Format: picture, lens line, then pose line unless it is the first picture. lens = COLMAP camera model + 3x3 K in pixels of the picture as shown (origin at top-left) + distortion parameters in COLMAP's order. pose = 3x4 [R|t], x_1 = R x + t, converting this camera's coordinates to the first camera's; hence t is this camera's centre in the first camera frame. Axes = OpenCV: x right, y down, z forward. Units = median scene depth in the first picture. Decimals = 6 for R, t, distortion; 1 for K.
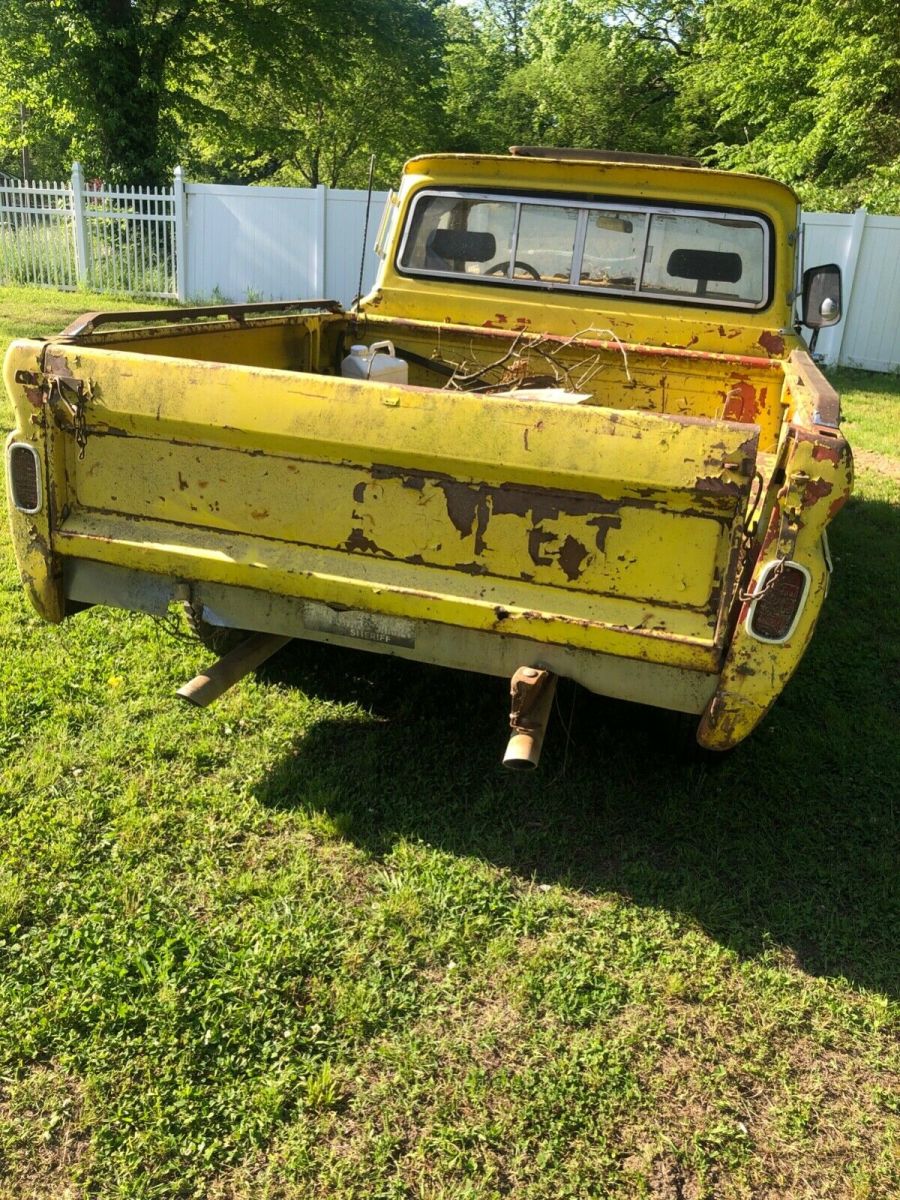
lens RADIAL K [[994.1, 0, 451.9], [0, 994.1, 596.1], [0, 0, 1]] dist [0.036550, -0.008108]
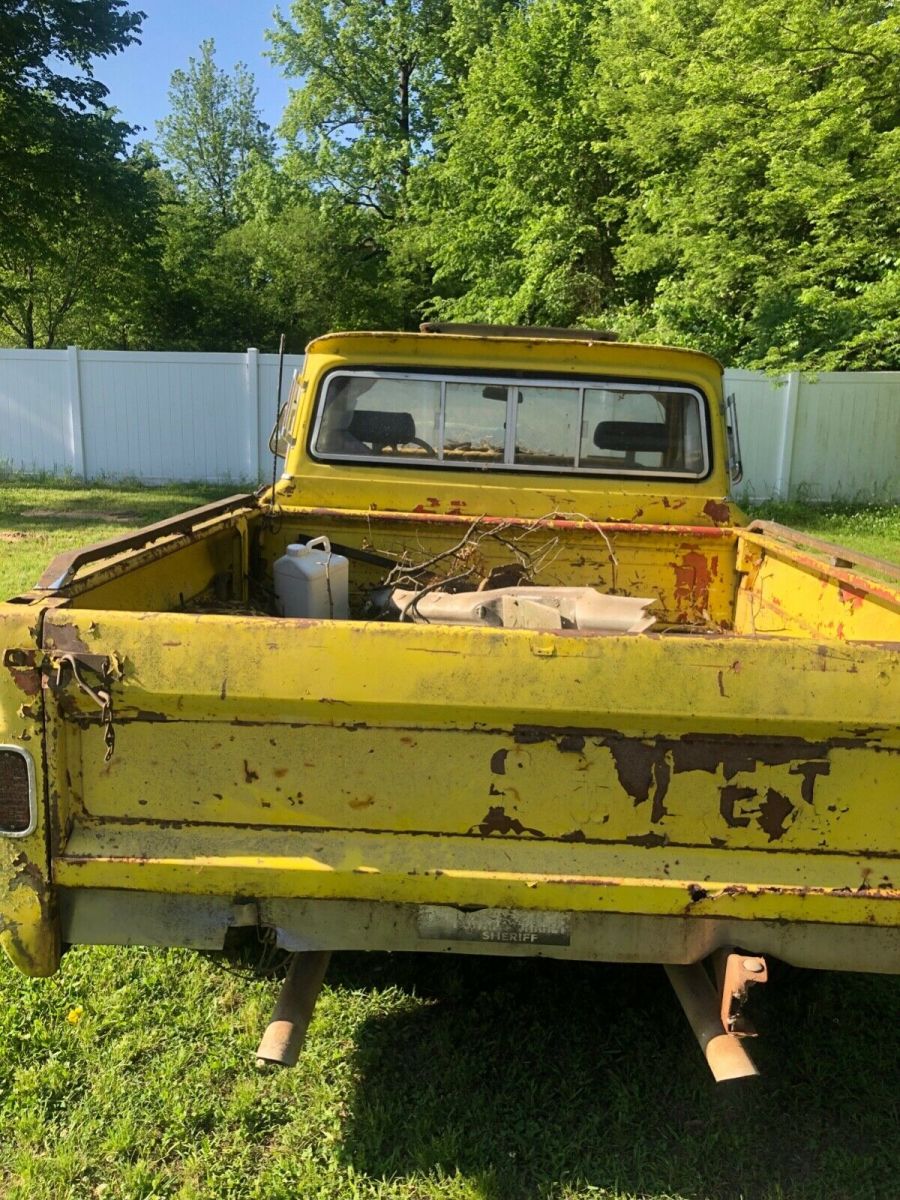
lens RADIAL K [[1006.1, 0, 450.0], [0, 1006.1, 600.0], [0, 0, 1]] dist [0.062937, -0.164997]
pose [[0.960793, -0.088989, 0.262598, -0.309654], [0.122430, 0.985927, -0.113835, -0.135783], [-0.248773, 0.141522, 0.958167, 0.202212]]
